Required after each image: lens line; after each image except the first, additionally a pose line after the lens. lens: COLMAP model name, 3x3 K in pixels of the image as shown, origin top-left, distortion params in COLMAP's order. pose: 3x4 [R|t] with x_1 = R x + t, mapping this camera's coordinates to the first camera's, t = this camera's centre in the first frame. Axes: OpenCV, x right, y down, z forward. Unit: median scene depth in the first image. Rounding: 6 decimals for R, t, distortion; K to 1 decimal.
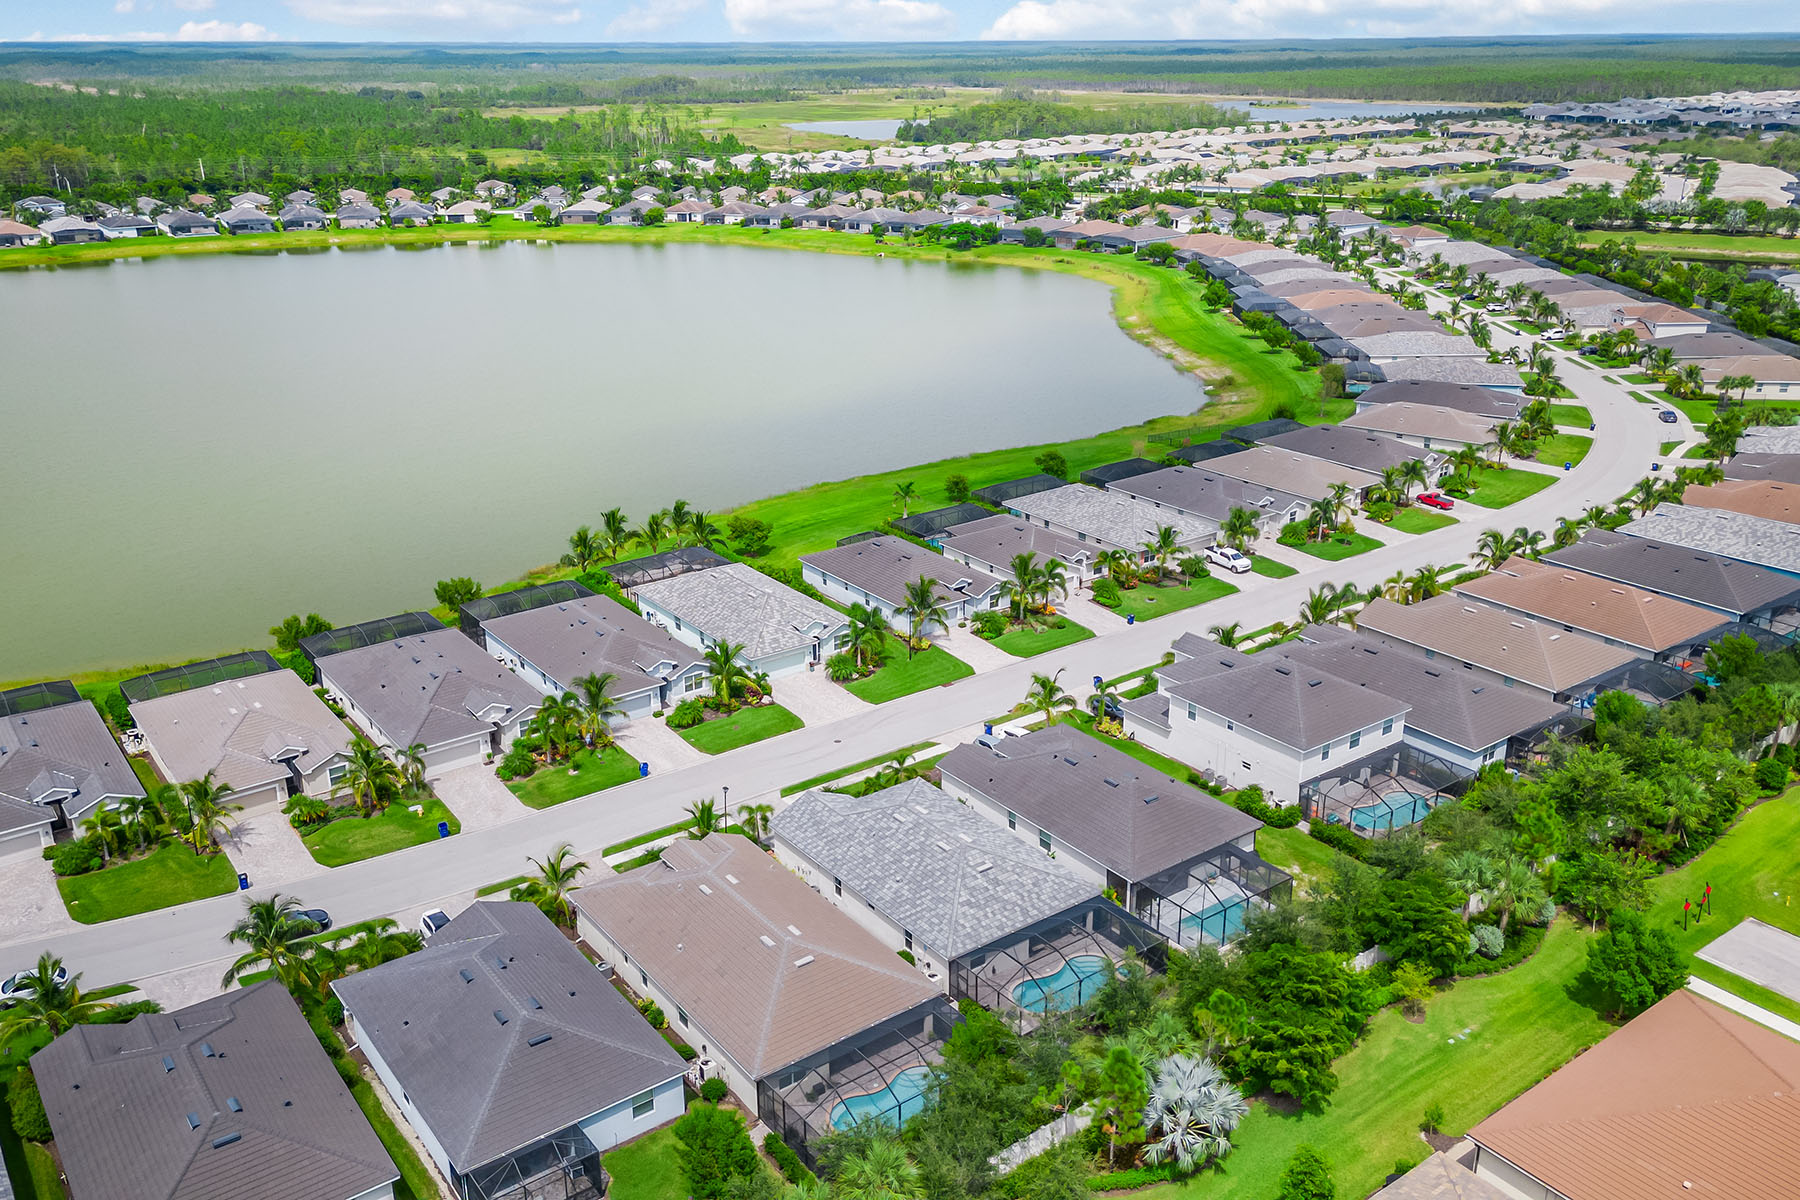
lens RADIAL K [[1507.0, 0, 905.8], [0, 1507.0, 599.0], [0, 0, 1]] dist [0.091920, -0.103225]
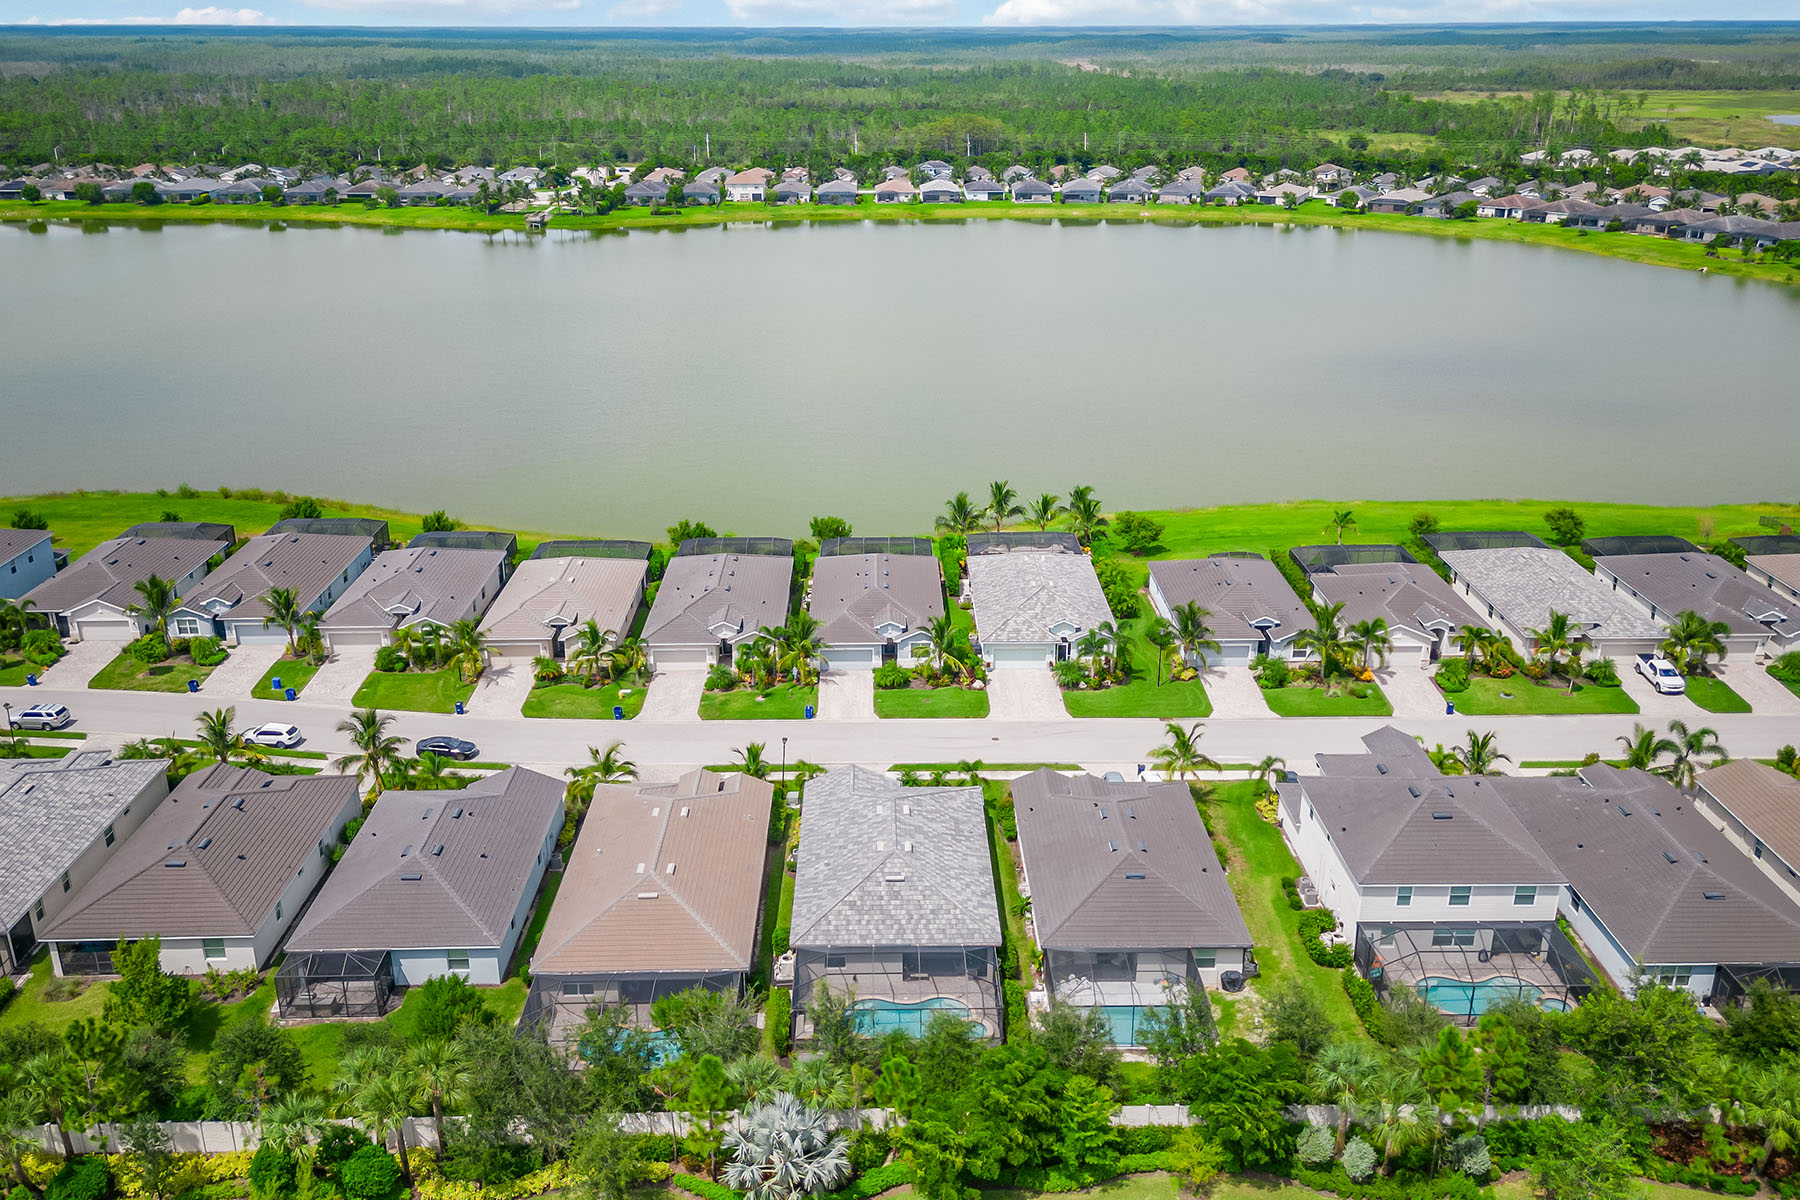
lens RADIAL K [[1507.0, 0, 905.8], [0, 1507.0, 599.0], [0, 0, 1]] dist [0.091920, -0.103225]
pose [[0.811180, 0.212394, -0.544863, 0.407162], [-0.206576, 0.975718, 0.072800, -0.052205], [0.547095, 0.053502, 0.835359, 0.131770]]
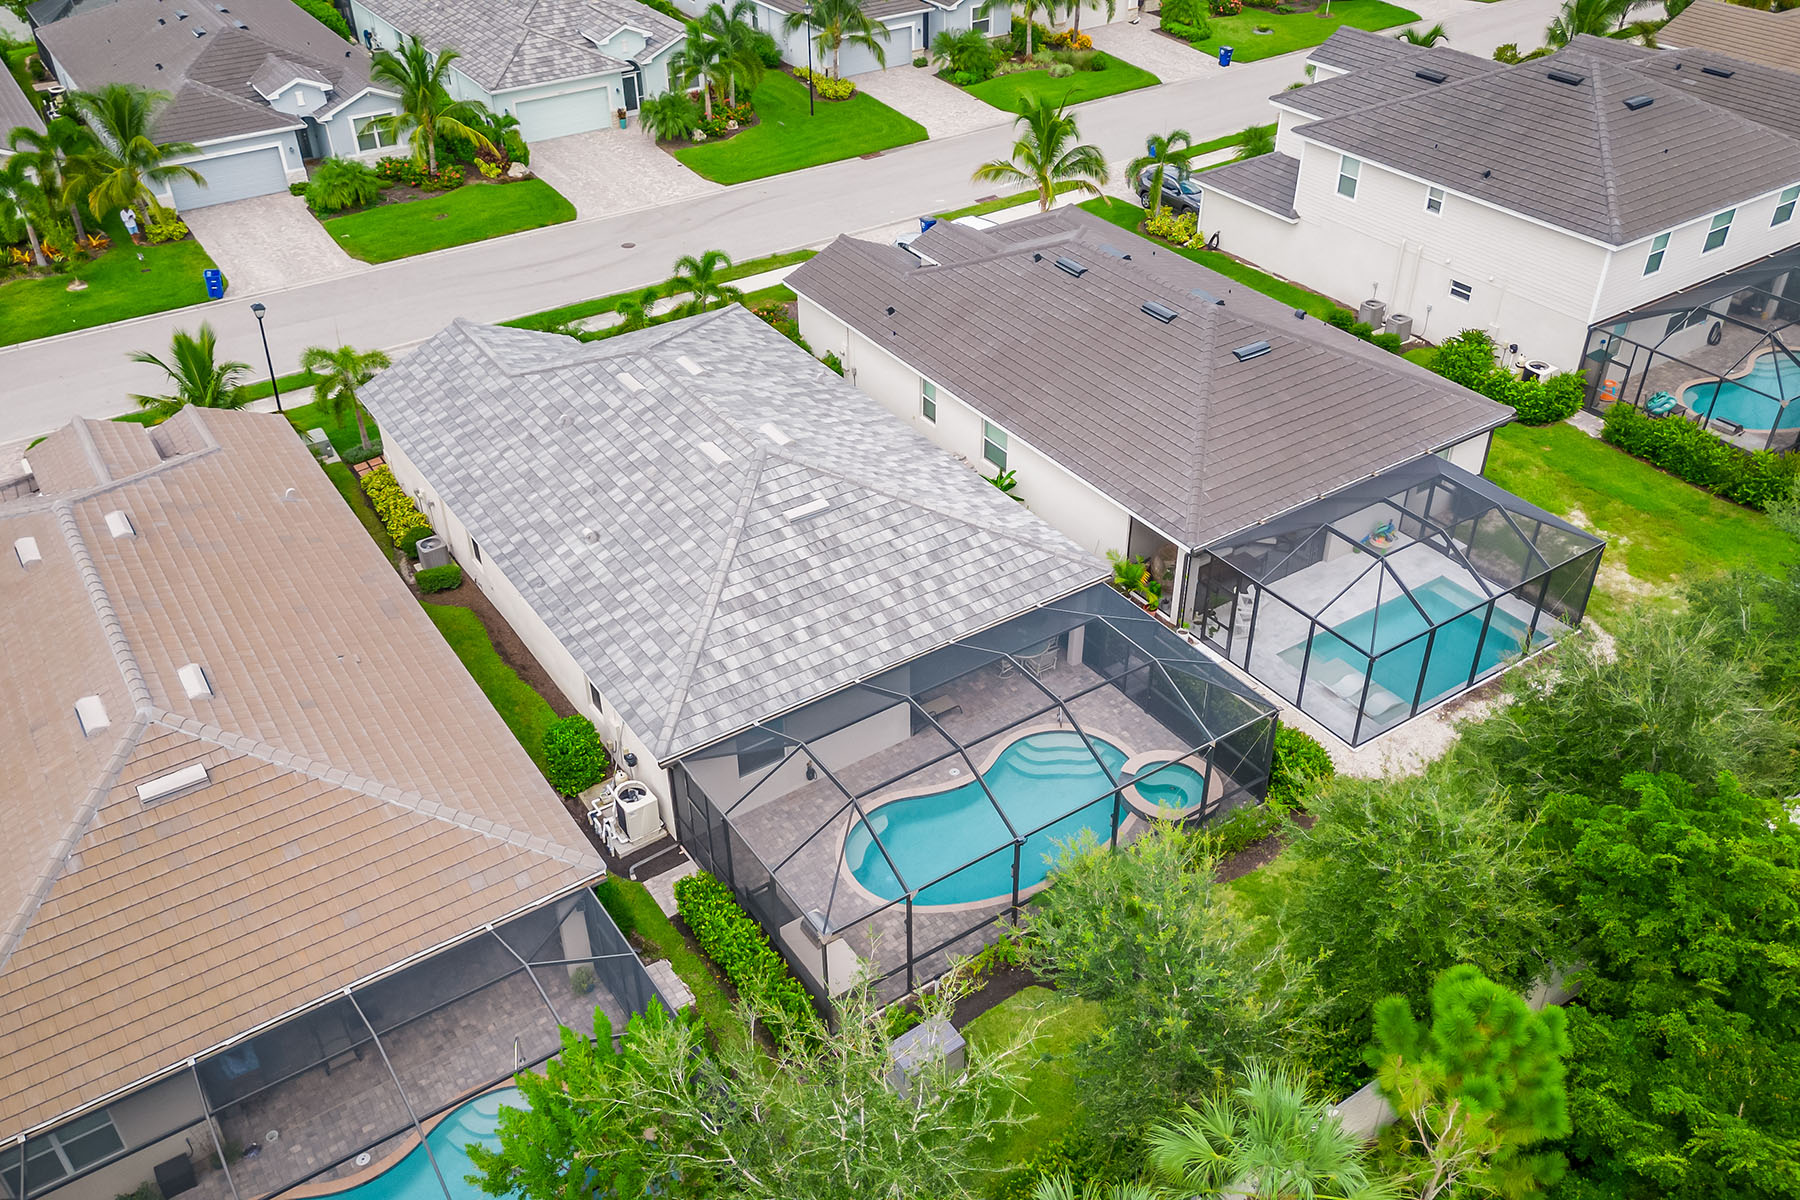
lens RADIAL K [[1507.0, 0, 905.8], [0, 1507.0, 599.0], [0, 0, 1]] dist [0.091920, -0.103225]
pose [[0.998715, 0.024541, -0.044350, 0.070251], [-0.012459, 0.966990, 0.254510, 0.074805], [0.049132, -0.253630, 0.966053, 0.460022]]
